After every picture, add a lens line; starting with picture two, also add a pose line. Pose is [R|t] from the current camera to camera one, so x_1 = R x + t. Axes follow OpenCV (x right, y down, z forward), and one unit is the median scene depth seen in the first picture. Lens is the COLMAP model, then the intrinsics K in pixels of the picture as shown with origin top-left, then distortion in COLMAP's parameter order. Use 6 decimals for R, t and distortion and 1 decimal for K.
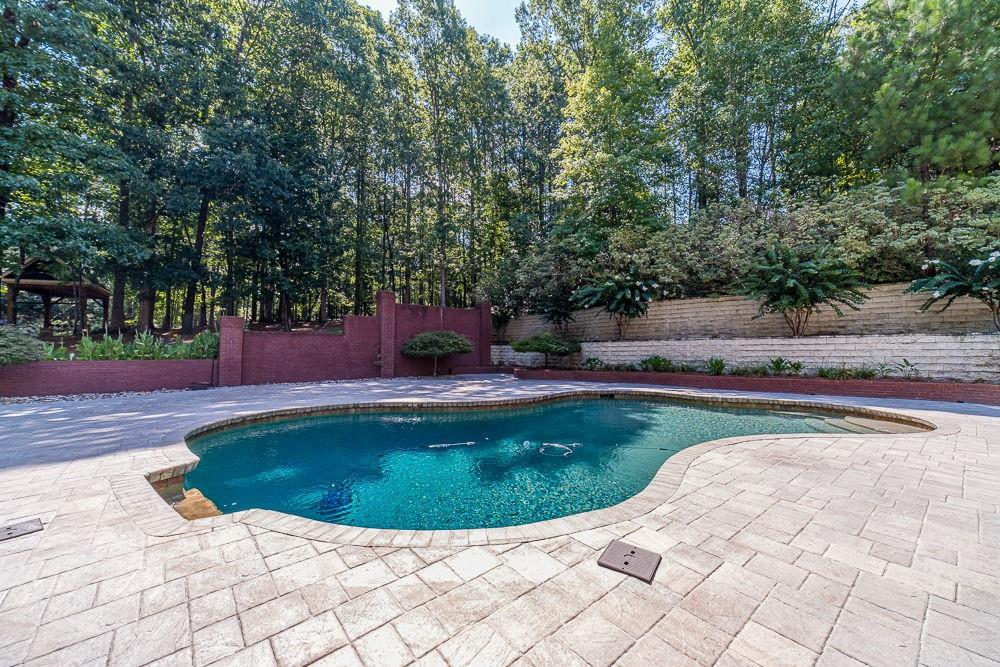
lens RADIAL K [[394.6, 0, 502.7], [0, 394.6, 339.5], [0, 0, 1]] dist [0.000379, 0.000447]
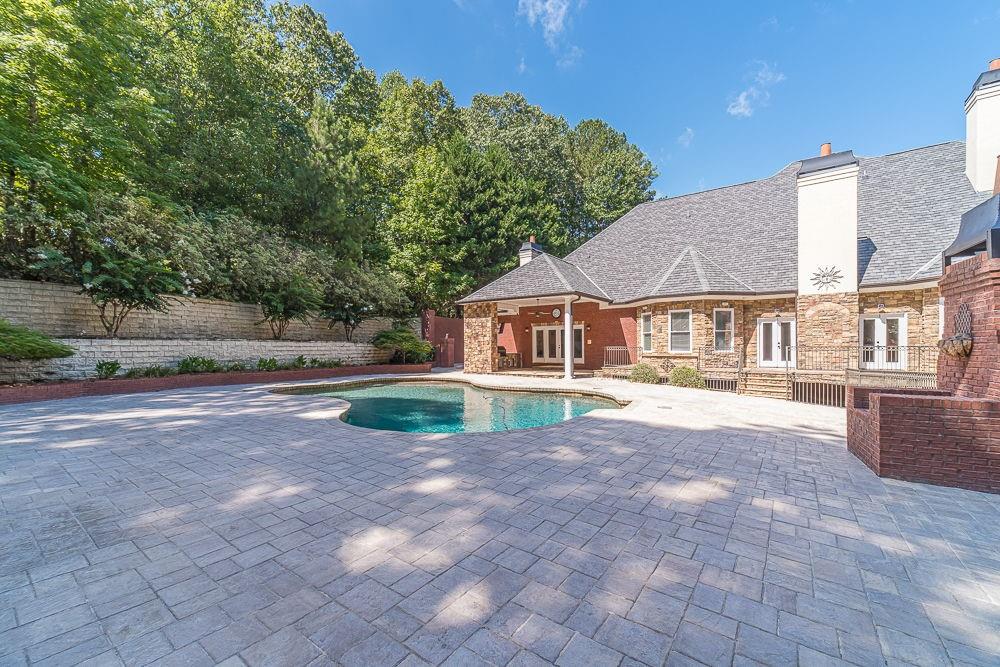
lens RADIAL K [[394.6, 0, 502.7], [0, 394.6, 339.5], [0, 0, 1]] dist [0.000379, 0.000447]
pose [[-0.229144, 0.025763, 0.973052, -0.697076], [-0.022801, 0.999233, -0.031826, 0.014944], [-0.973126, -0.029479, -0.228381, 0.531394]]
